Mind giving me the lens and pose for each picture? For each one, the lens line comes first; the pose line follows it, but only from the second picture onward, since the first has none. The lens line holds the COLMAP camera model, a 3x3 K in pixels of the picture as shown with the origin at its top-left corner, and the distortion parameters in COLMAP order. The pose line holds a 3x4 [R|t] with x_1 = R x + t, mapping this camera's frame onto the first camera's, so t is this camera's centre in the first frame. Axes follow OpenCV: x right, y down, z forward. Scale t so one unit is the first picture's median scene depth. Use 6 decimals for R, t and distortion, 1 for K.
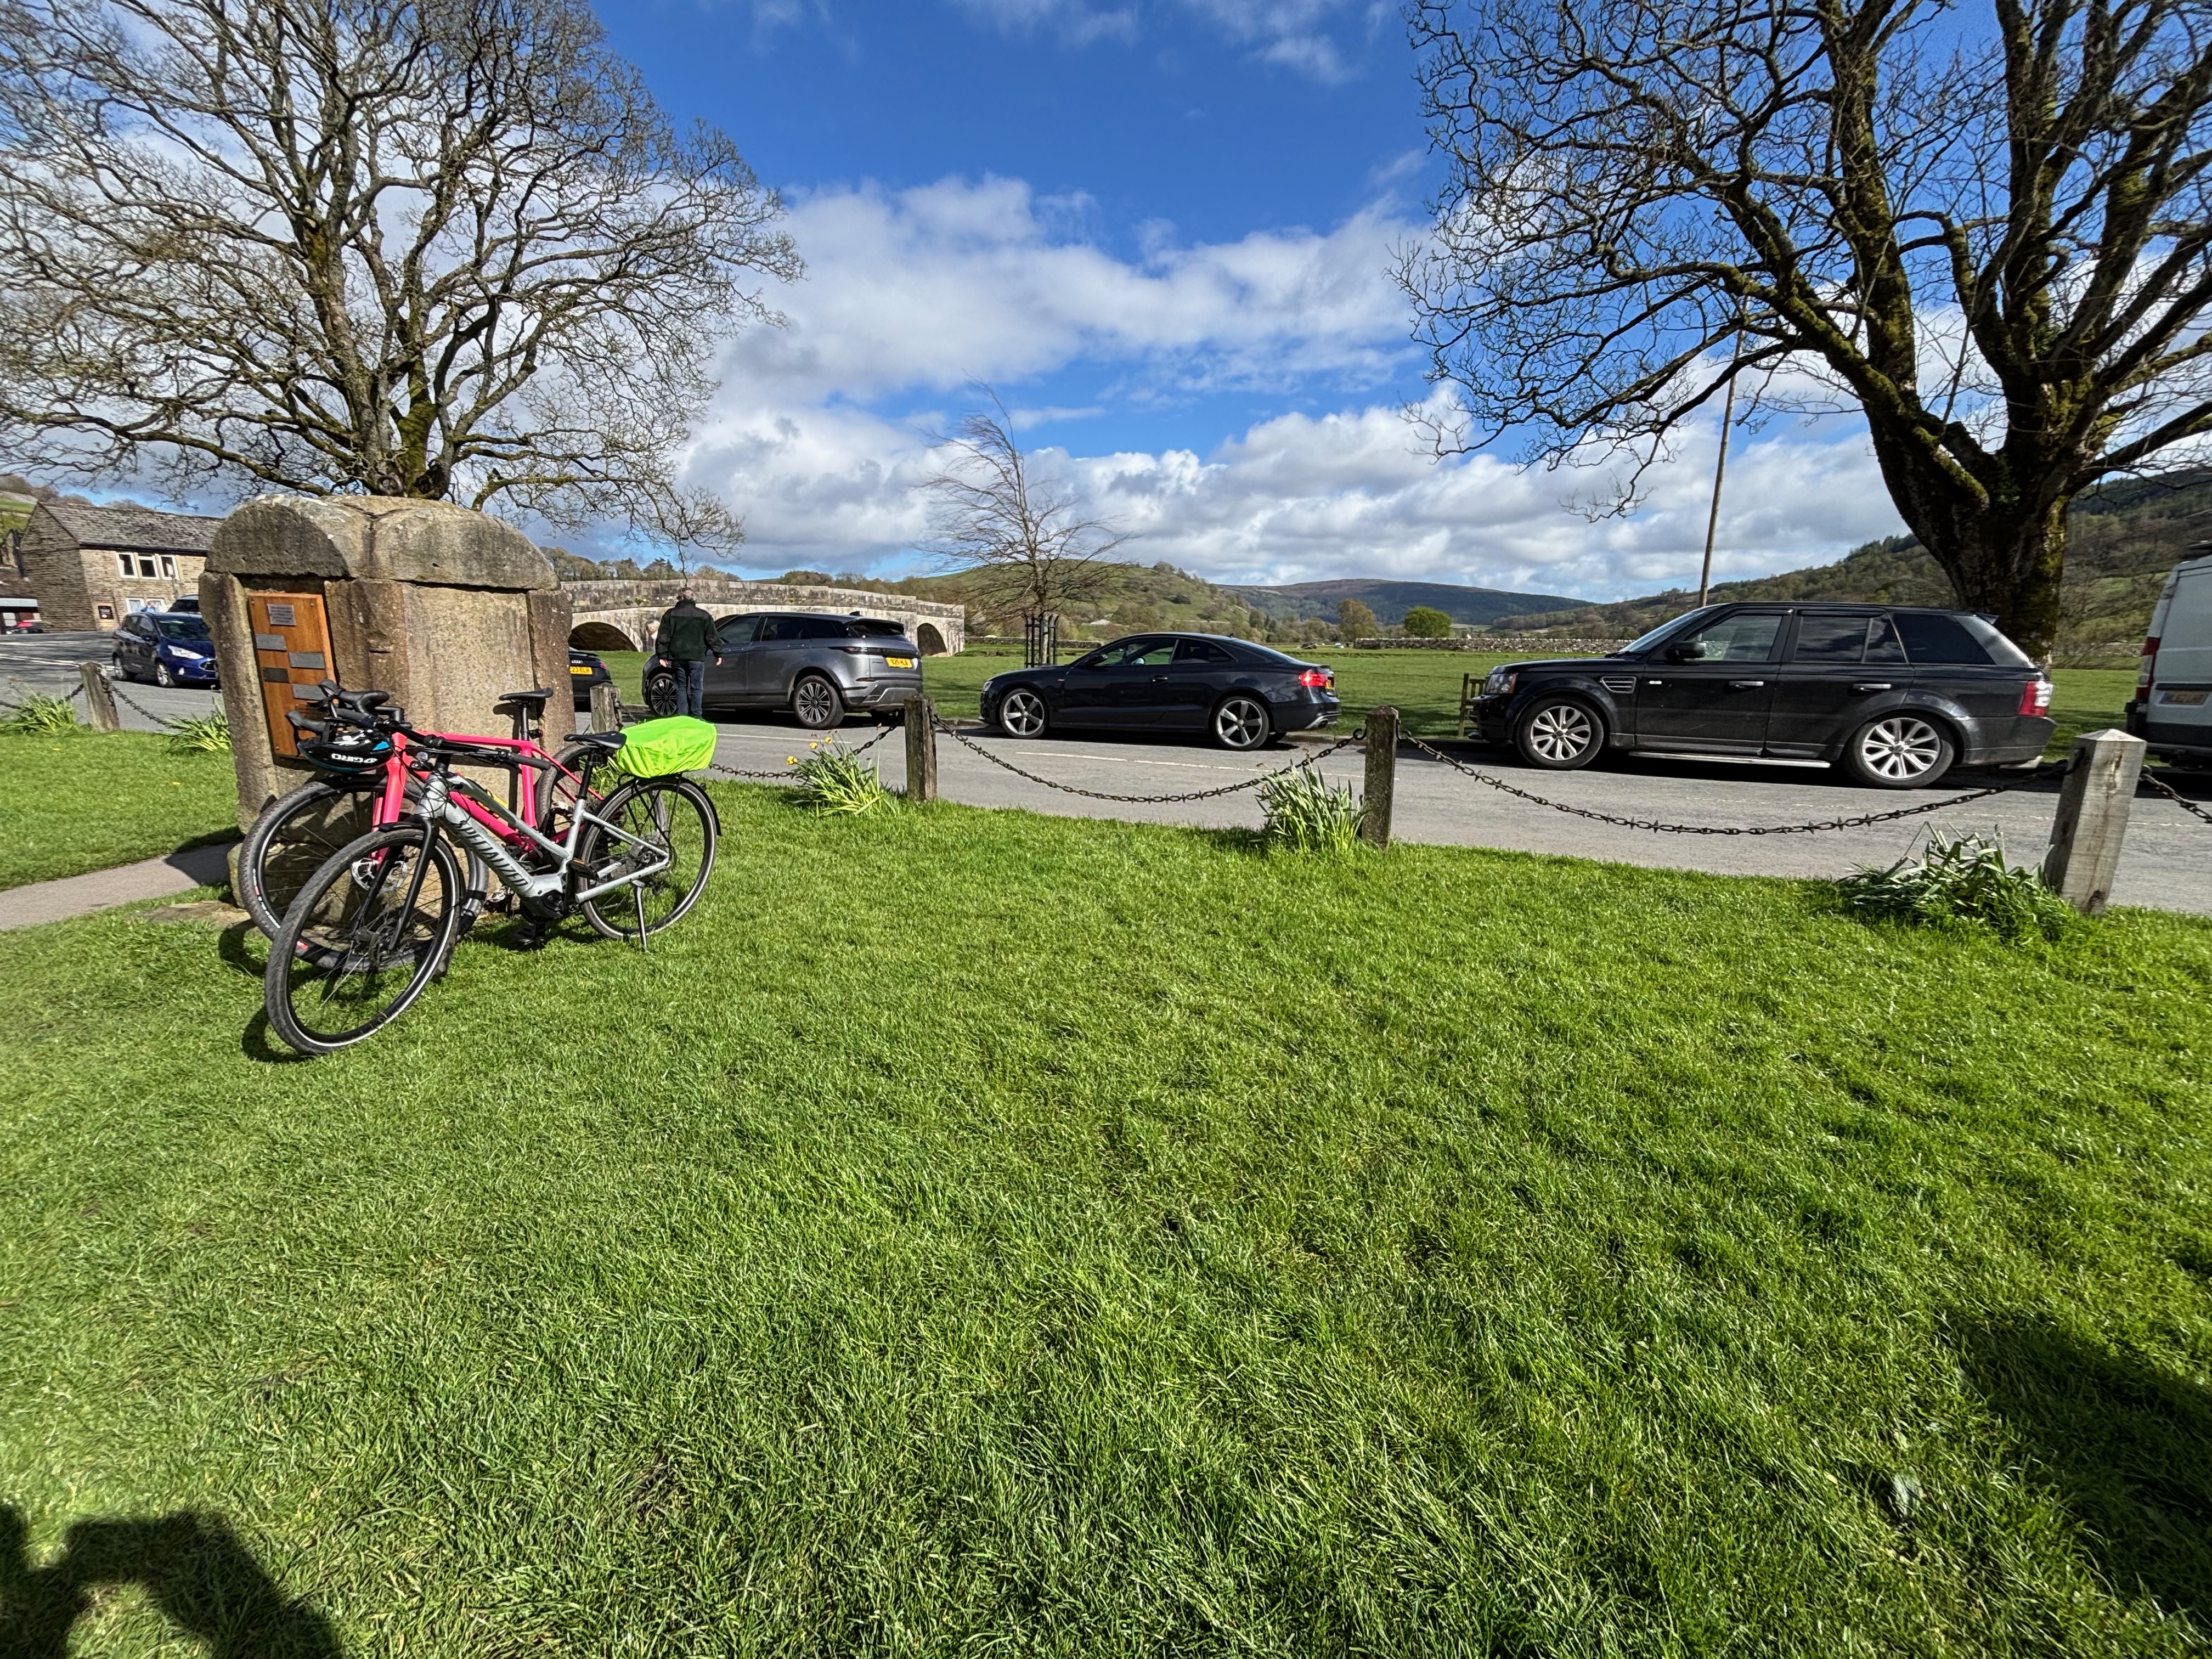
lens RADIAL K [[892.1, 0, 1102.9], [0, 892.1, 830.0], [0, 0, 1]] dist [0.001345, 0.000553]
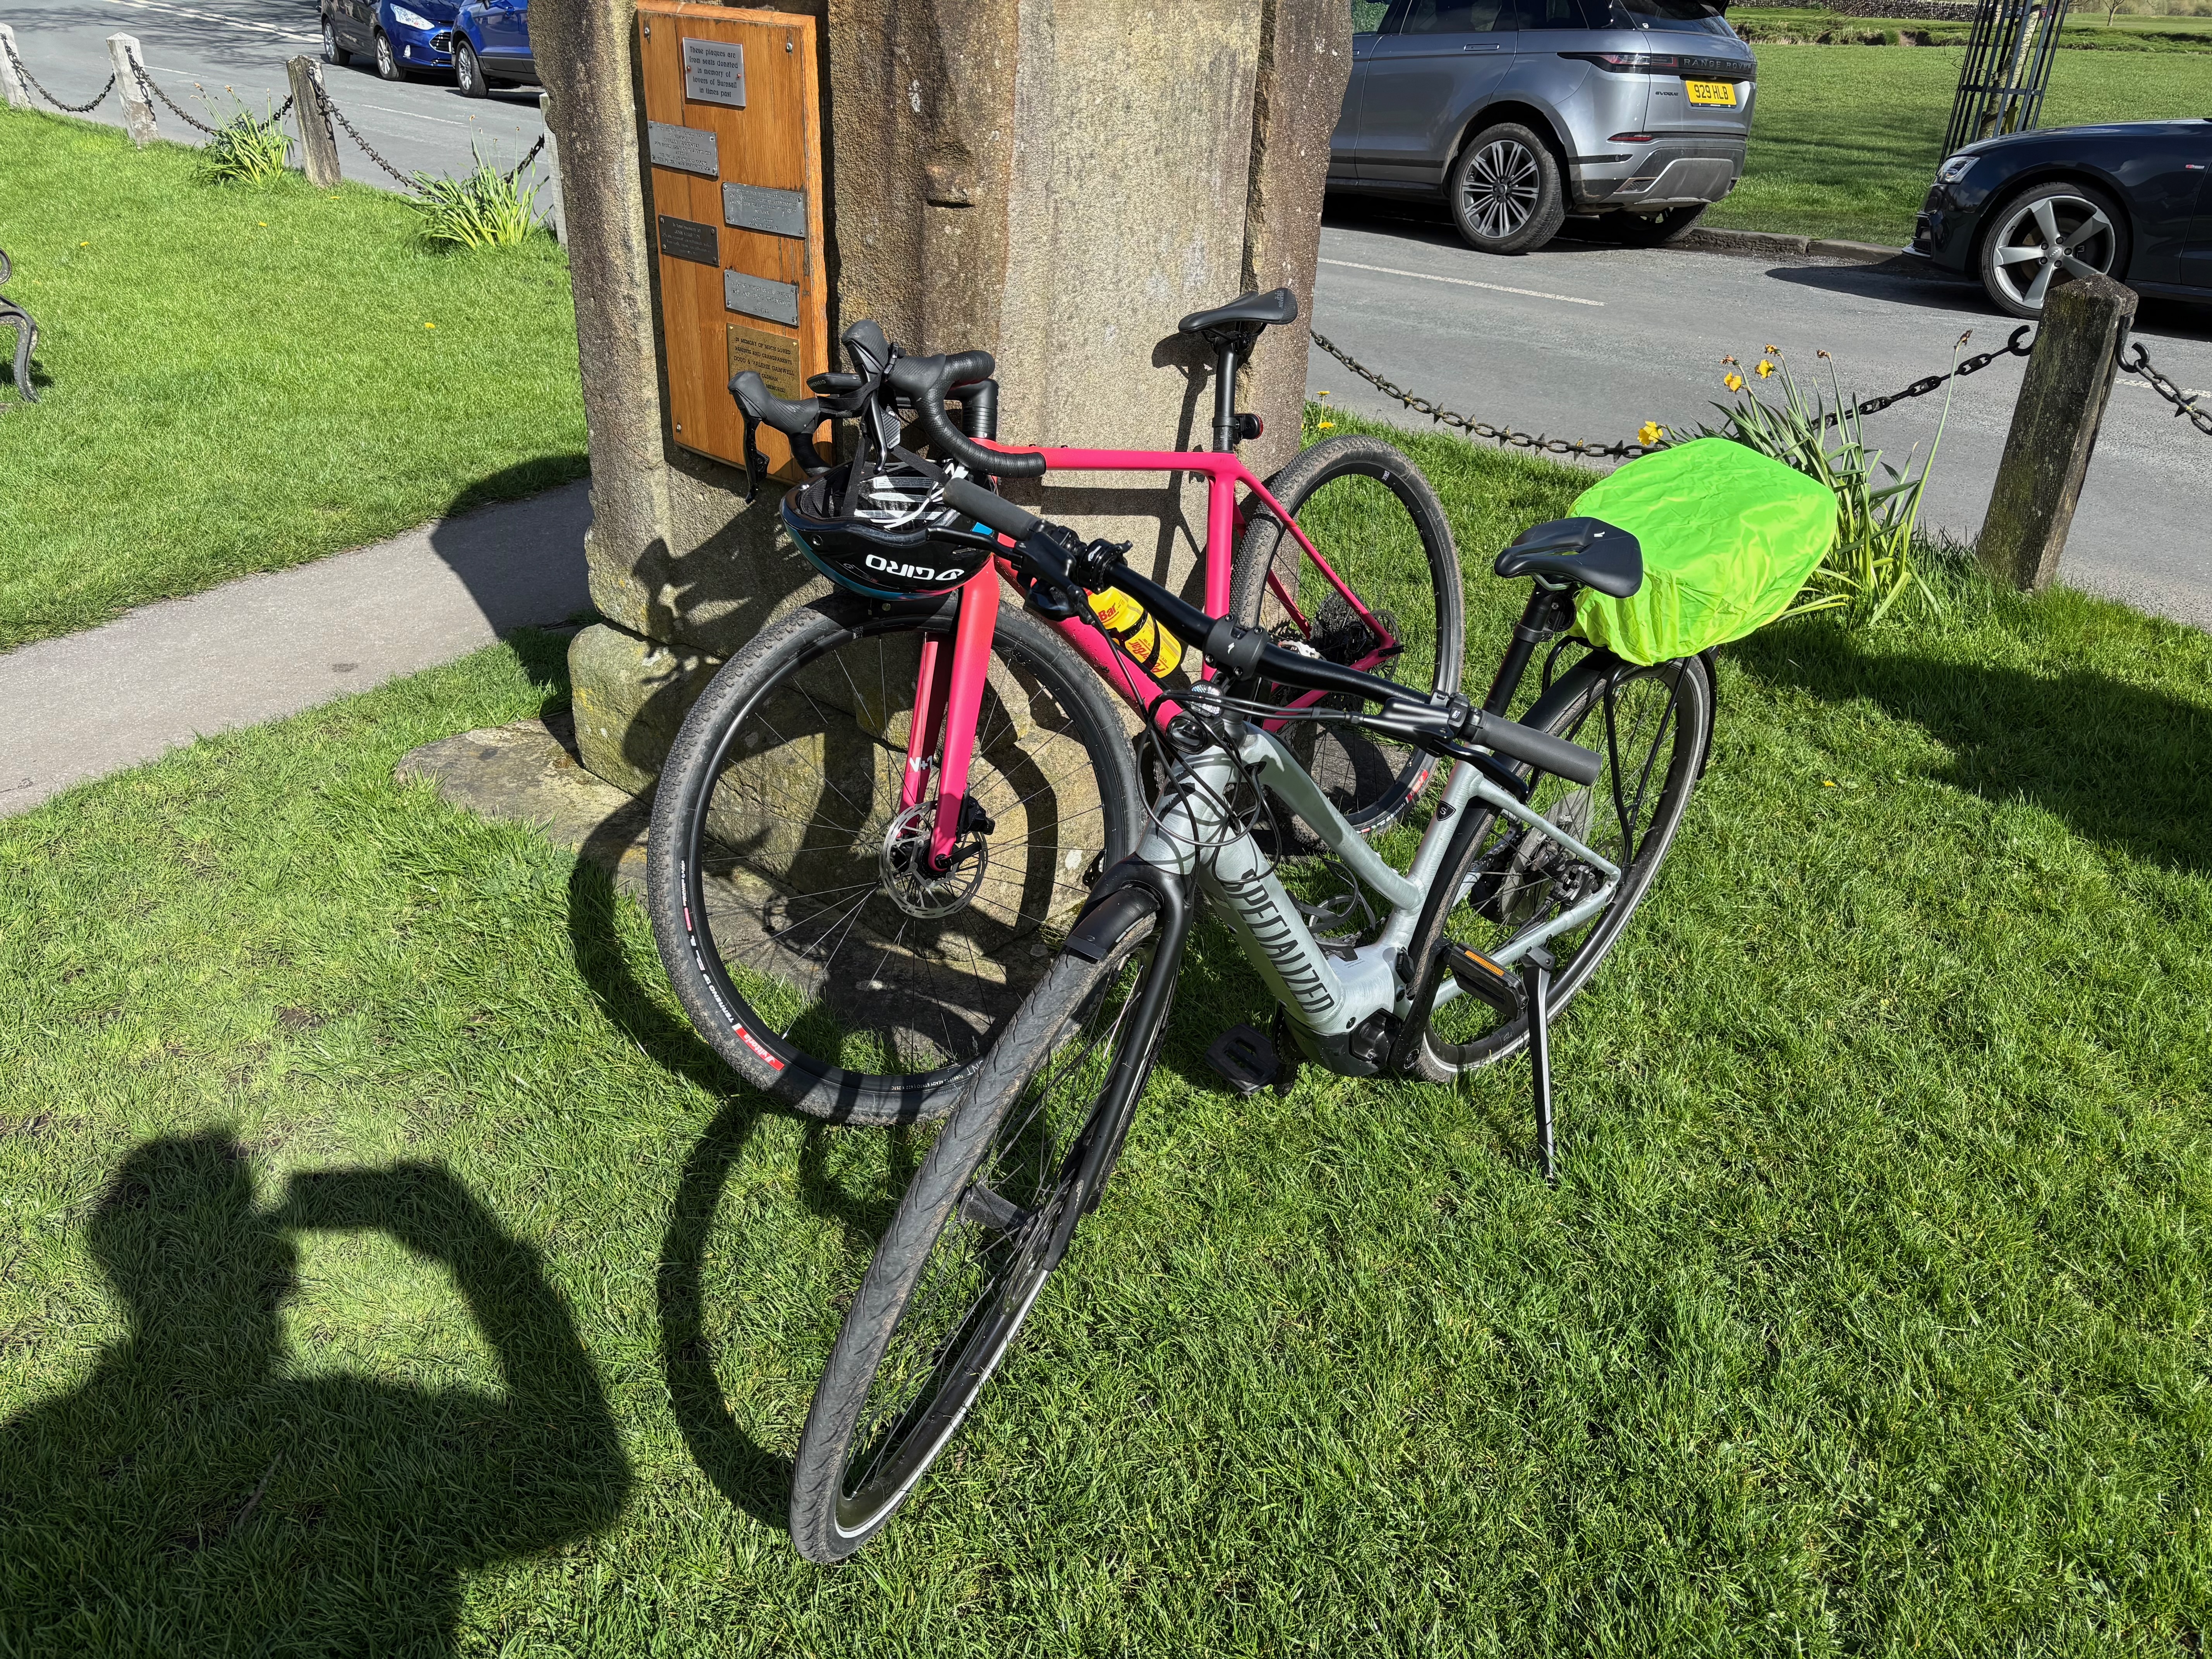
lens RADIAL K [[1673.1, 0, 1104.6], [0, 1673.1, 828.9], [0, 0, 1]] dist [0.023933, 0.002124]
pose [[0.908539, 0.196409, -0.368754, -0.301189], [-0.099033, 0.958697, 0.266630, -0.093807], [0.405892, -0.205725, 0.890465, 0.257082]]
